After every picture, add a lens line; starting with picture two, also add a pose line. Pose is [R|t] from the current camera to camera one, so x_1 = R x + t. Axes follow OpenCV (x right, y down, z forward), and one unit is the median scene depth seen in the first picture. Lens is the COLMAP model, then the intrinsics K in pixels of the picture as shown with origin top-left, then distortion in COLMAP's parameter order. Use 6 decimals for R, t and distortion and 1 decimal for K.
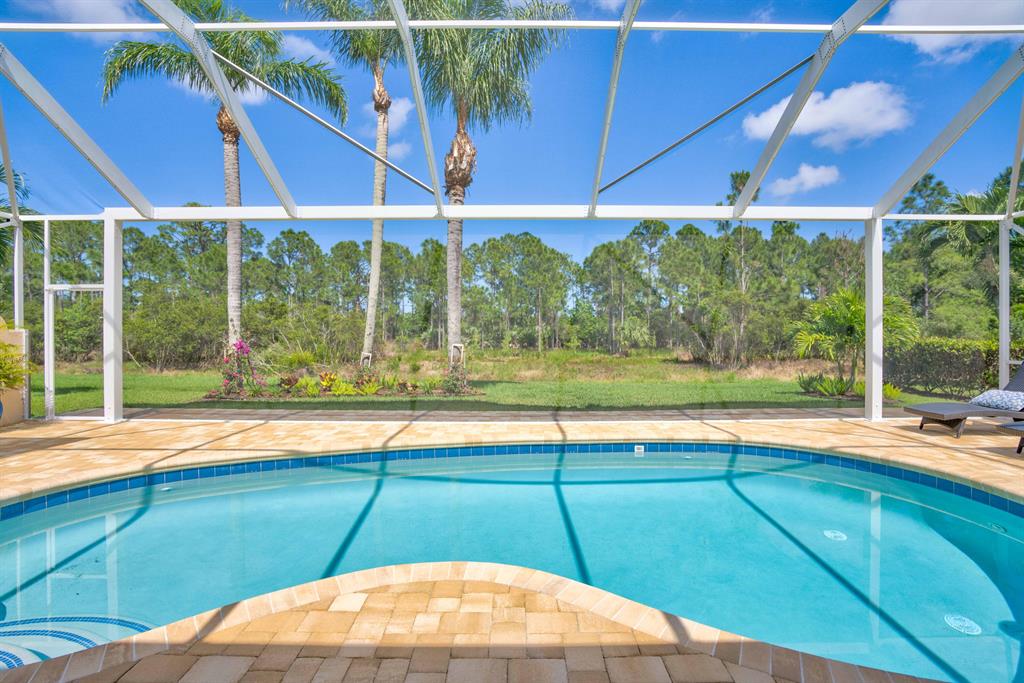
lens RADIAL K [[471.7, 0, 516.1], [0, 471.7, 329.8], [0, 0, 1]] dist [-0.038413, 0.001016]
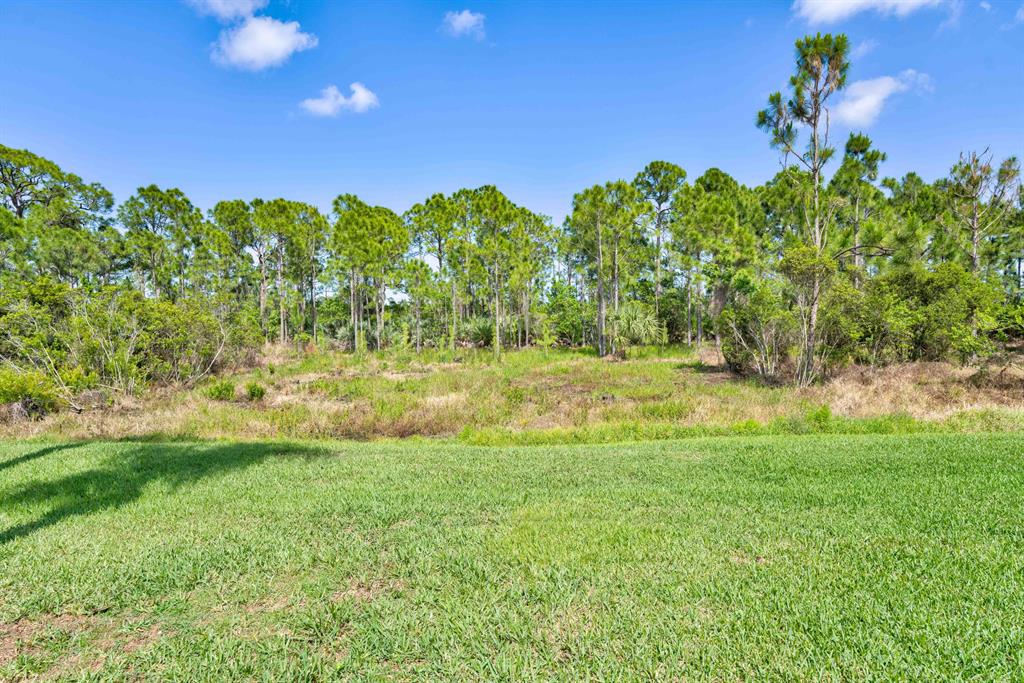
lens RADIAL K [[559.7, 0, 512.0], [0, 559.7, 341.5], [0, 0, 1]] dist [-0.001185, -0.000130]
pose [[0.999729, -0.018580, 0.013993, 0.060636], [0.018053, 0.999154, 0.036938, -0.000553], [-0.014667, -0.036675, 0.999220, 0.192338]]
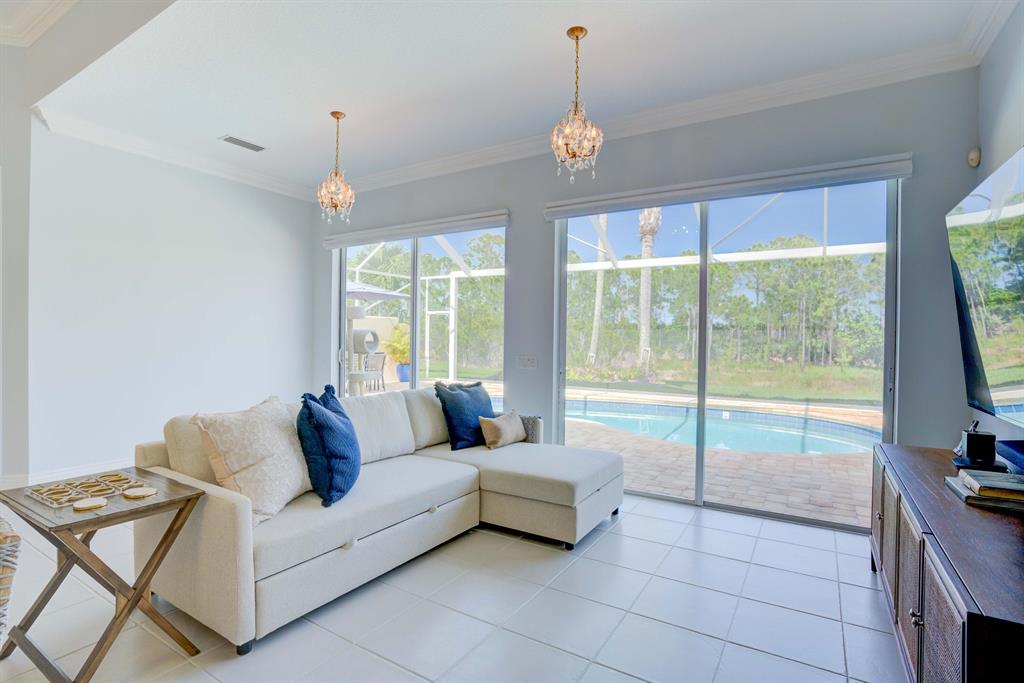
lens RADIAL K [[505.8, 0, 512.0], [0, 505.8, 341.5], [0, 0, 1]] dist [-0.032410, 0.000368]
pose [[0.849915, 0.017904, -0.526616, 0.081733], [-0.018292, 0.999823, 0.004470, 0.003101], [0.526603, 0.005833, 0.850091, -0.122630]]
